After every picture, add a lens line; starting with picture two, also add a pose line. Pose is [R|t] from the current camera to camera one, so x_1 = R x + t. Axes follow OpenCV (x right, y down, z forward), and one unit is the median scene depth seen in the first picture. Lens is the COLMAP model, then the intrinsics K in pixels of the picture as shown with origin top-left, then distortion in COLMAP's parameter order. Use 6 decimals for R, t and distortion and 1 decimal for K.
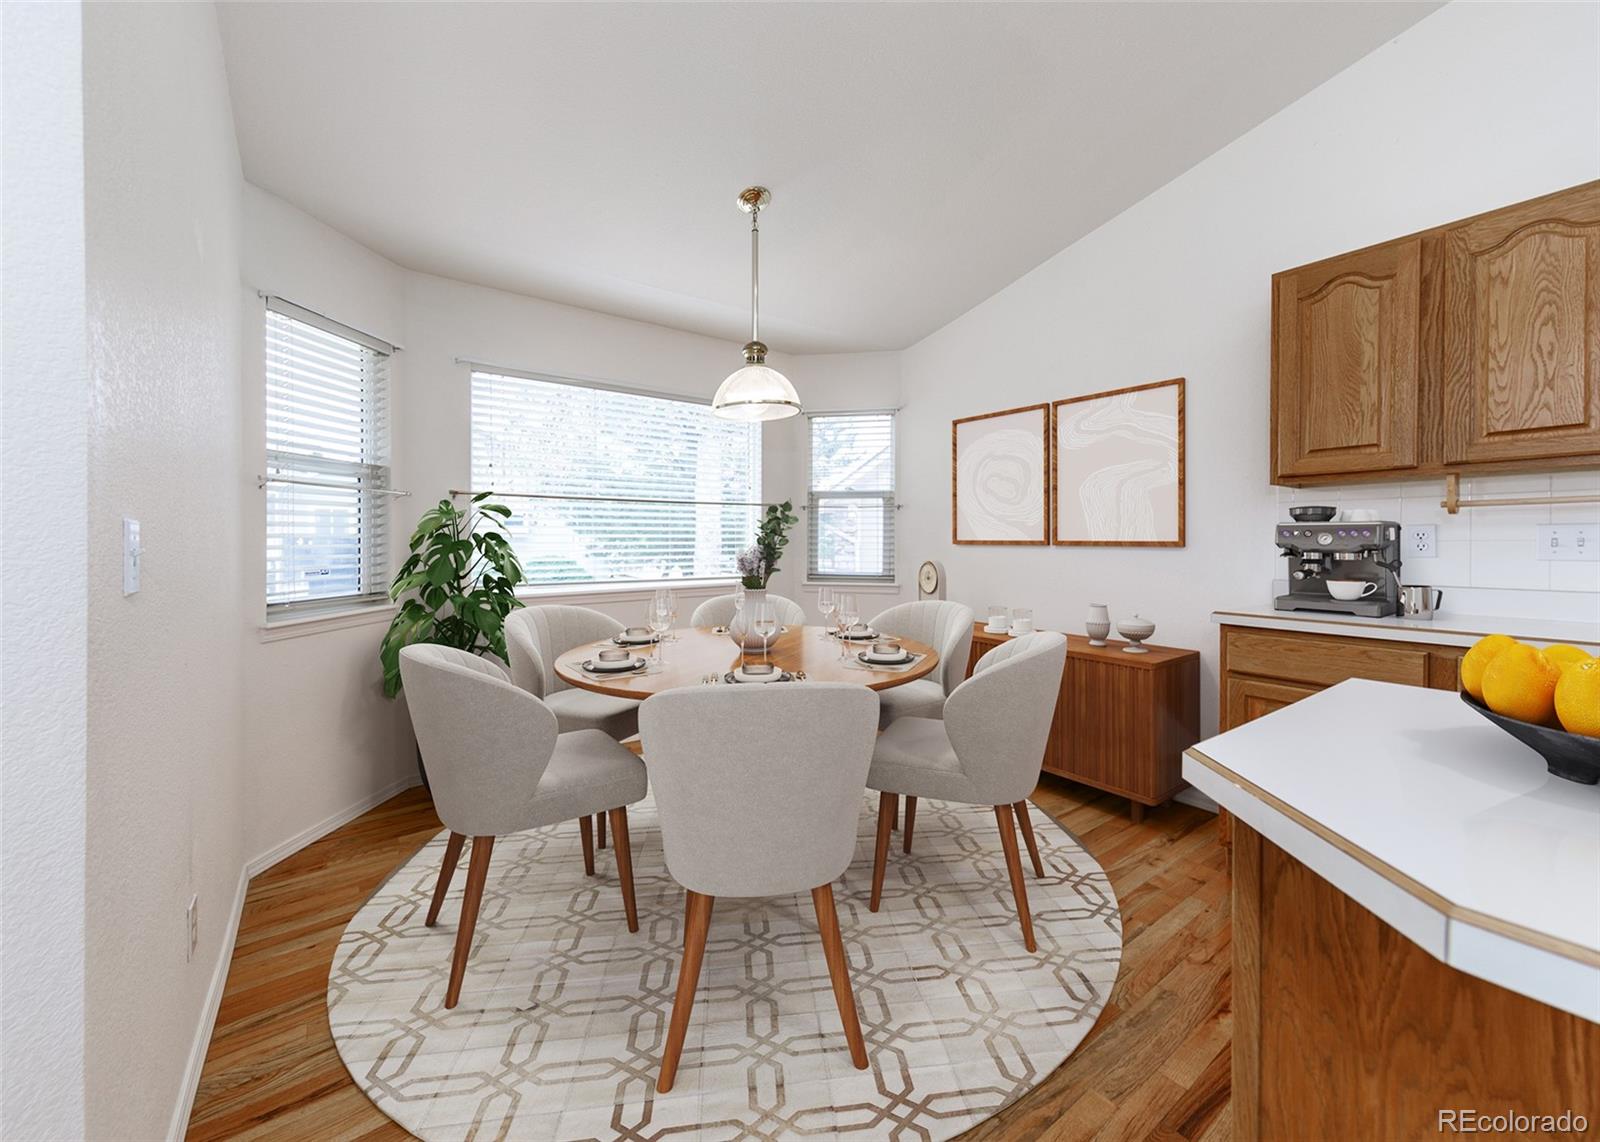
lens RADIAL K [[594.8, 0, 734.0], [0, 594.8, 548.6], [0, 0, 1]] dist [0.011459, -0.001140]
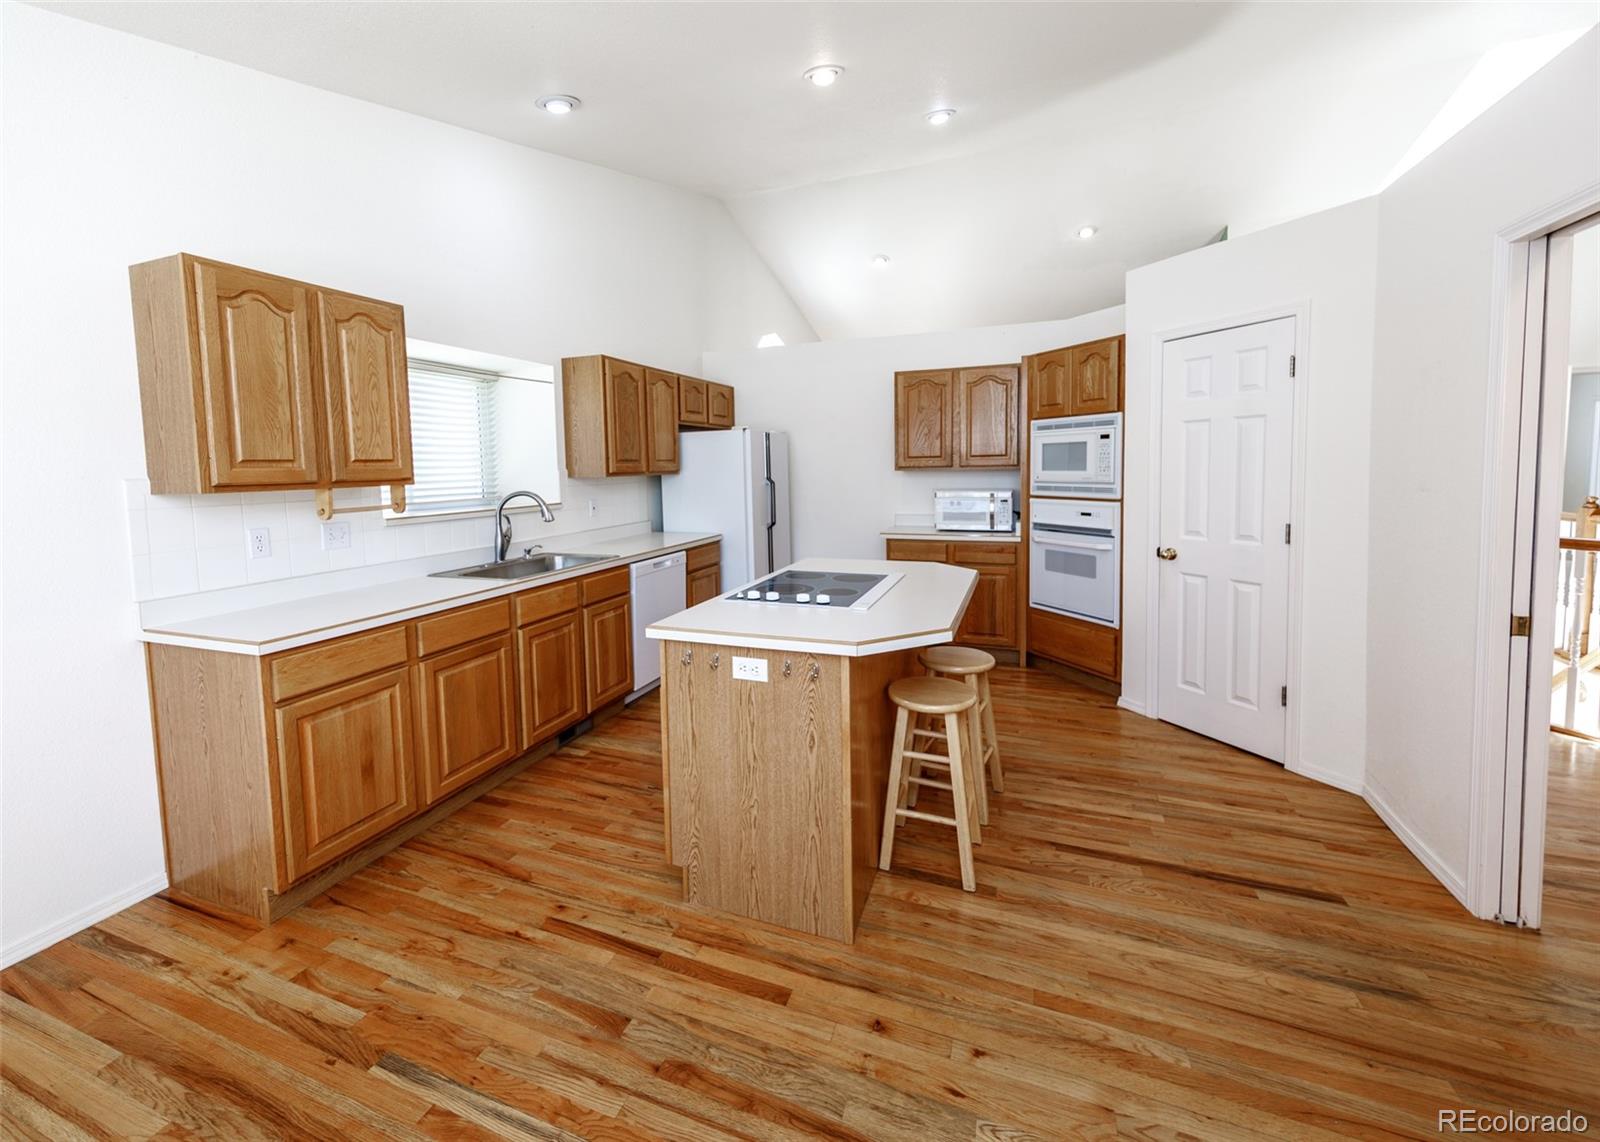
lens RADIAL K [[626.5, 0, 774.4], [0, 626.5, 515.1], [0, 0, 1]] dist [0.006579, -0.000610]
pose [[-0.561607, -0.043408, 0.826265, -0.361383], [0.036581, 0.996344, 0.077207, -0.120169], [-0.826595, 0.073586, -0.557965, 0.852638]]
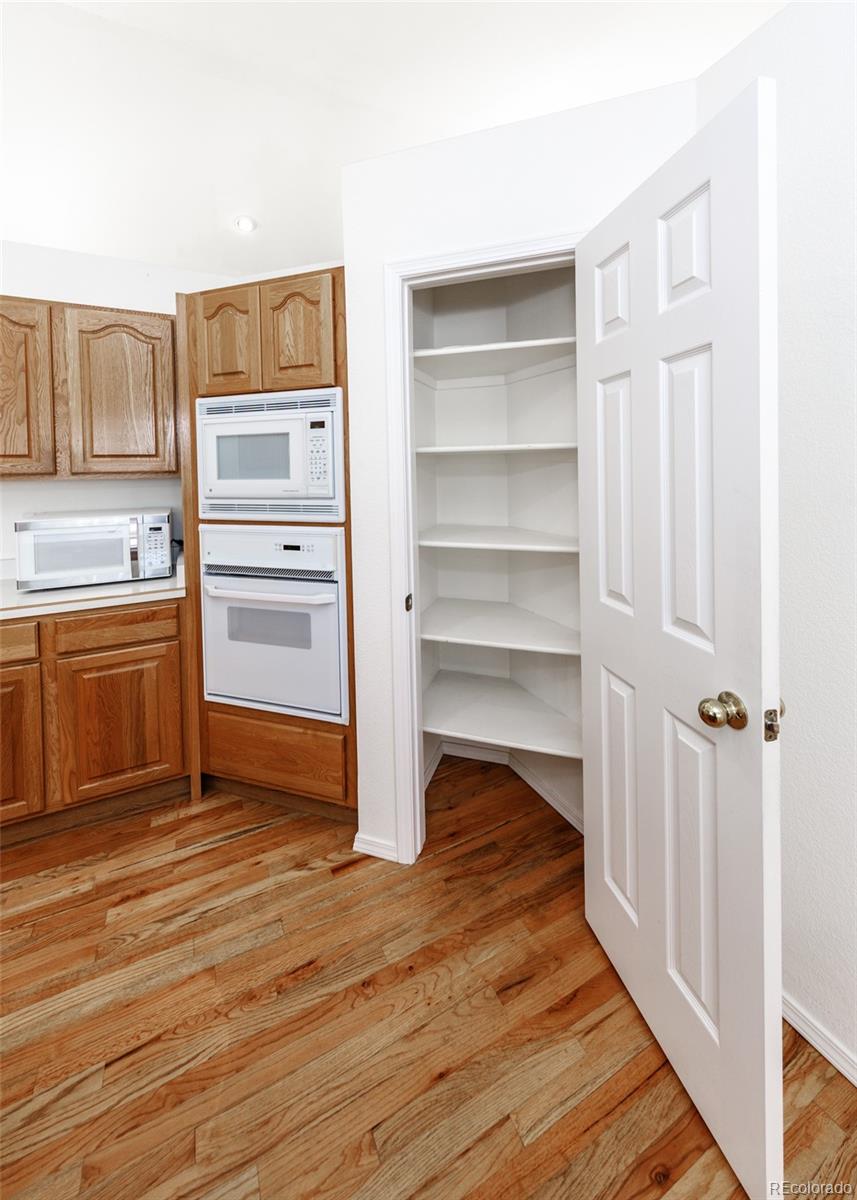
lens RADIAL K [[472.1, 0, 442.8], [0, 472.1, 477.6], [0, 0, 1]] dist [-0.000973, 0.000409]
pose [[-0.994102, 0.019558, 0.106674, 0.249299], [0.023465, 0.999094, 0.035498, -0.103087], [-0.105883, 0.037791, -0.993660, -0.060170]]
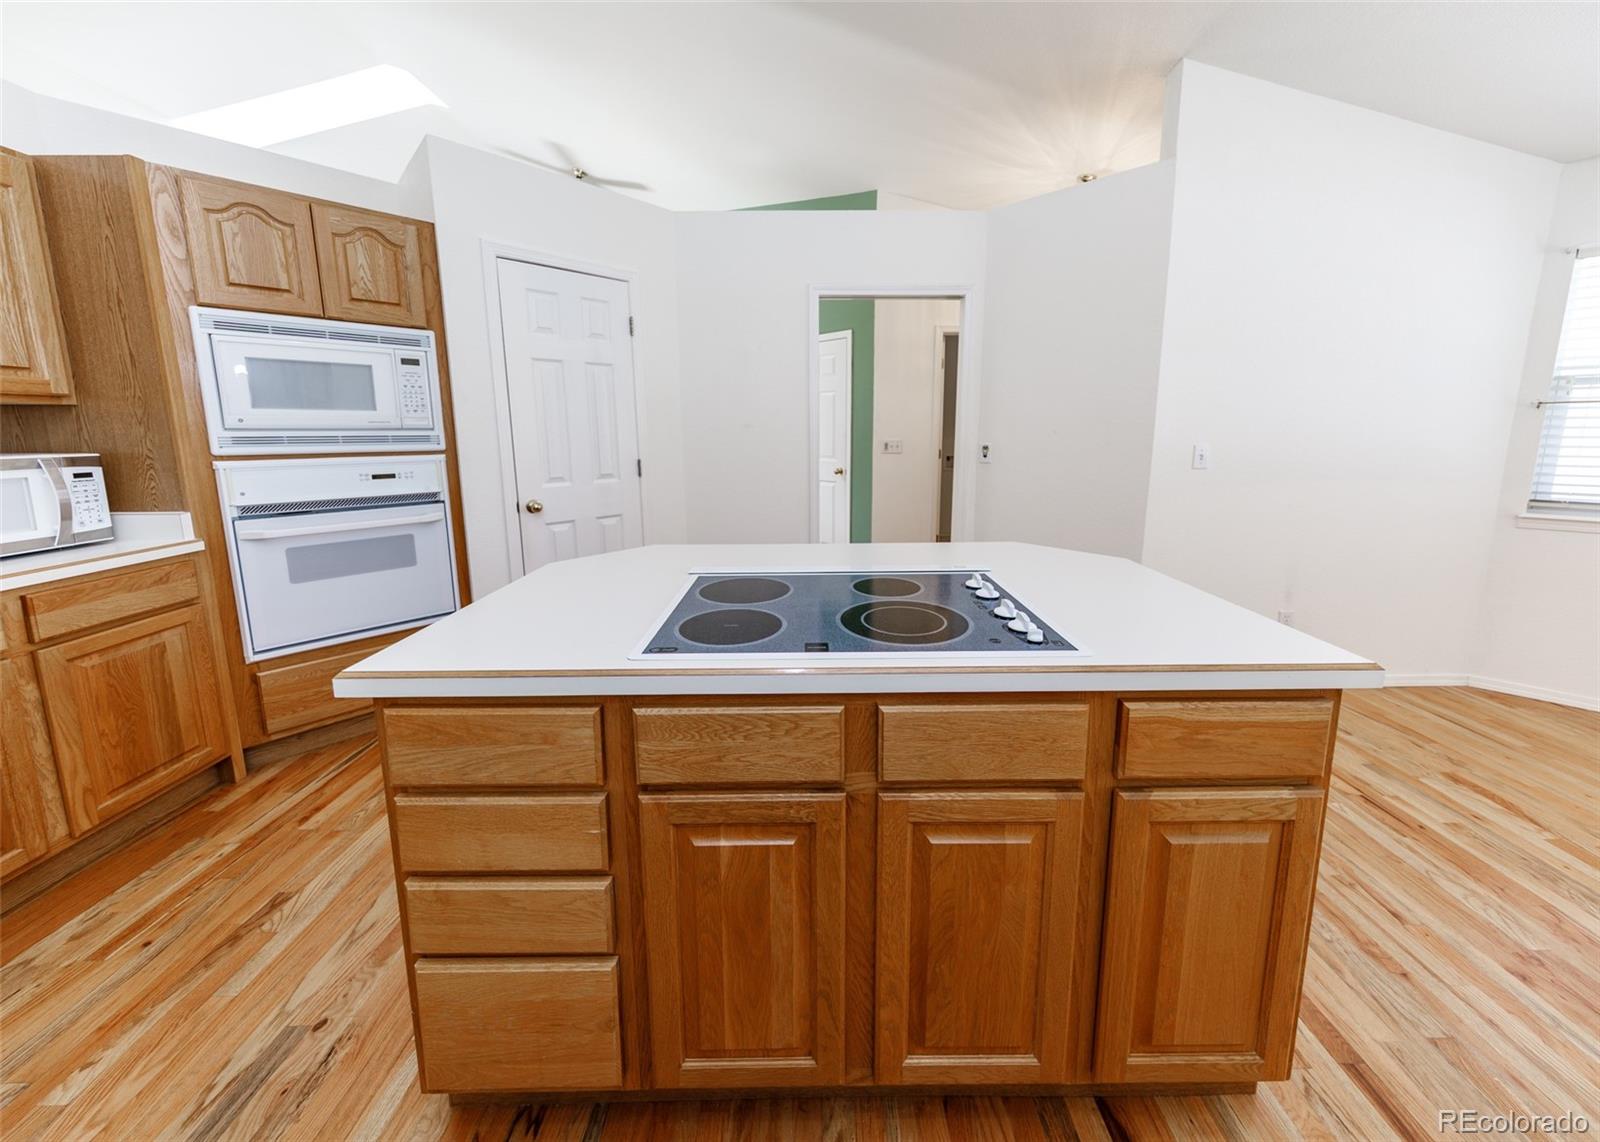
lens RADIAL K [[557.3, 0, 805.0], [0, 557.3, 512.5], [0, 0, 1]] dist [0.000144, -0.000056]
pose [[-0.542307, 0.127282, -0.830484, 1.063133], [-0.008682, 0.987557, 0.157024, -0.059812], [0.840136, 0.092366, -0.534453, 0.378776]]
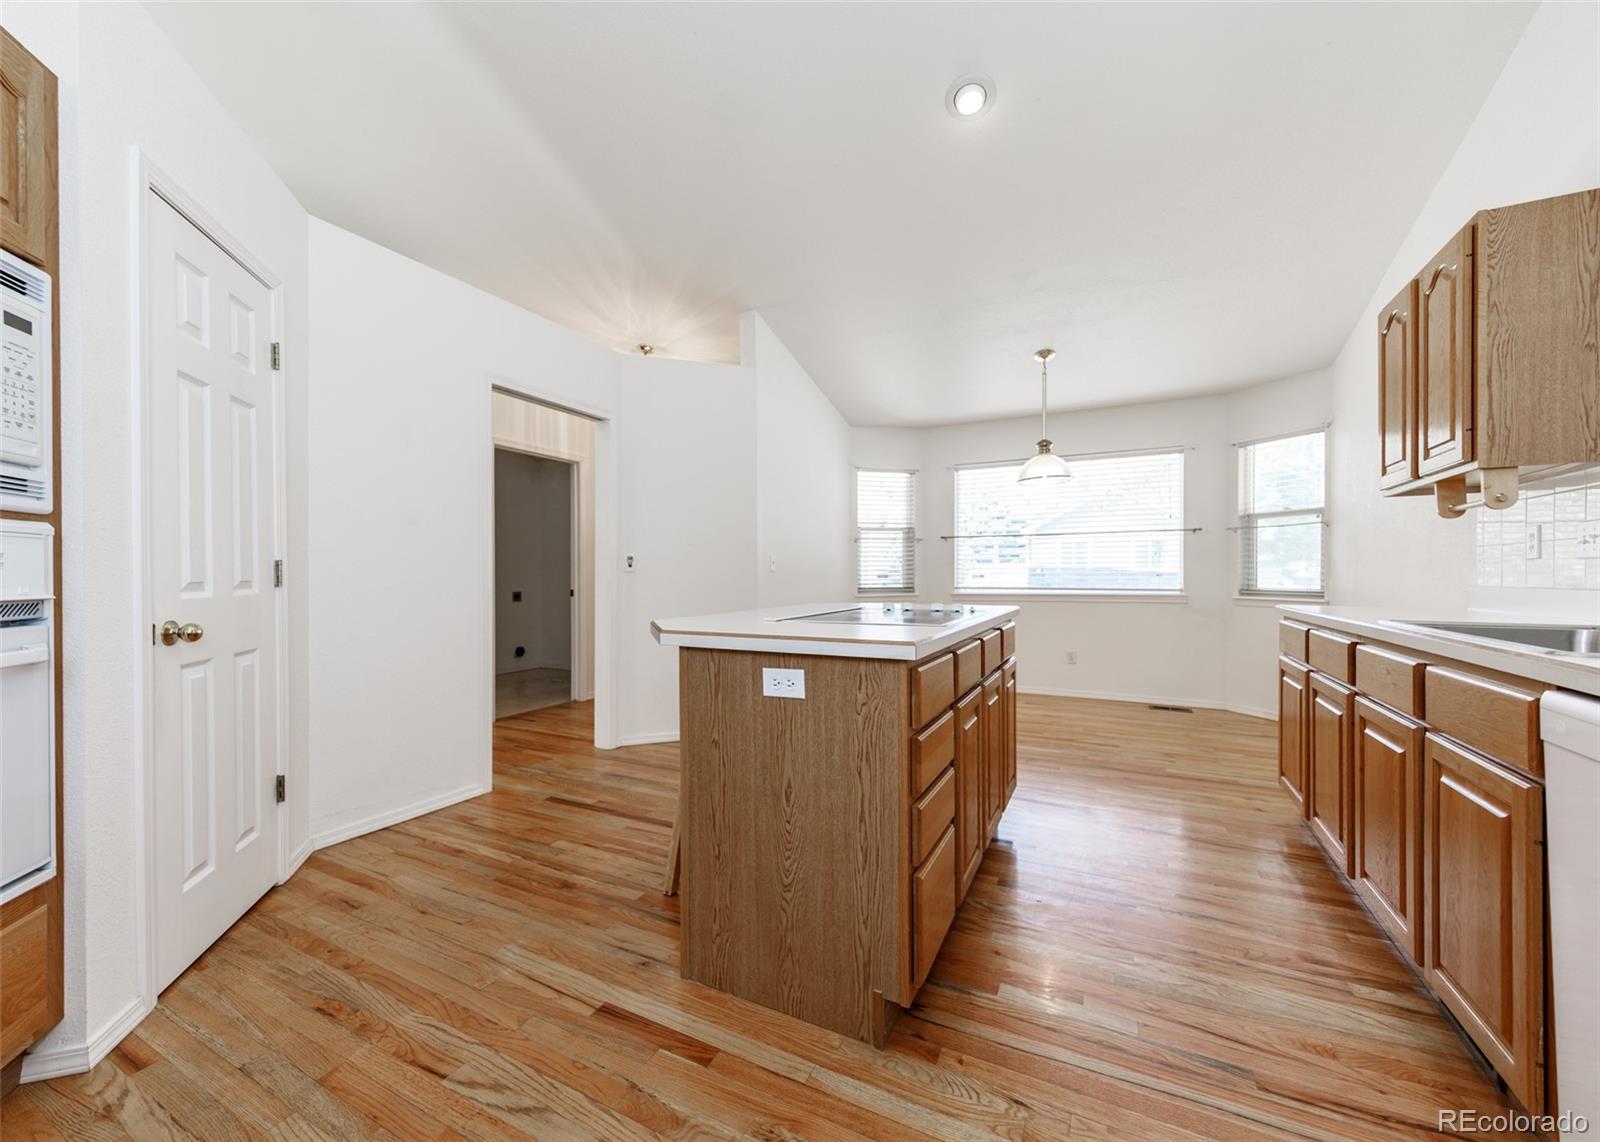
lens RADIAL K [[626.5, 0, 809.5], [0, 626.5, 579.4], [0, 0, 1]] dist [0.006579, -0.000610]
pose [[0.499058, 0.006677, -0.866543, 1.407501], [-0.008855, 0.999957, 0.002605, 0.055037], [0.866523, 0.006374, 0.499096, -0.514697]]
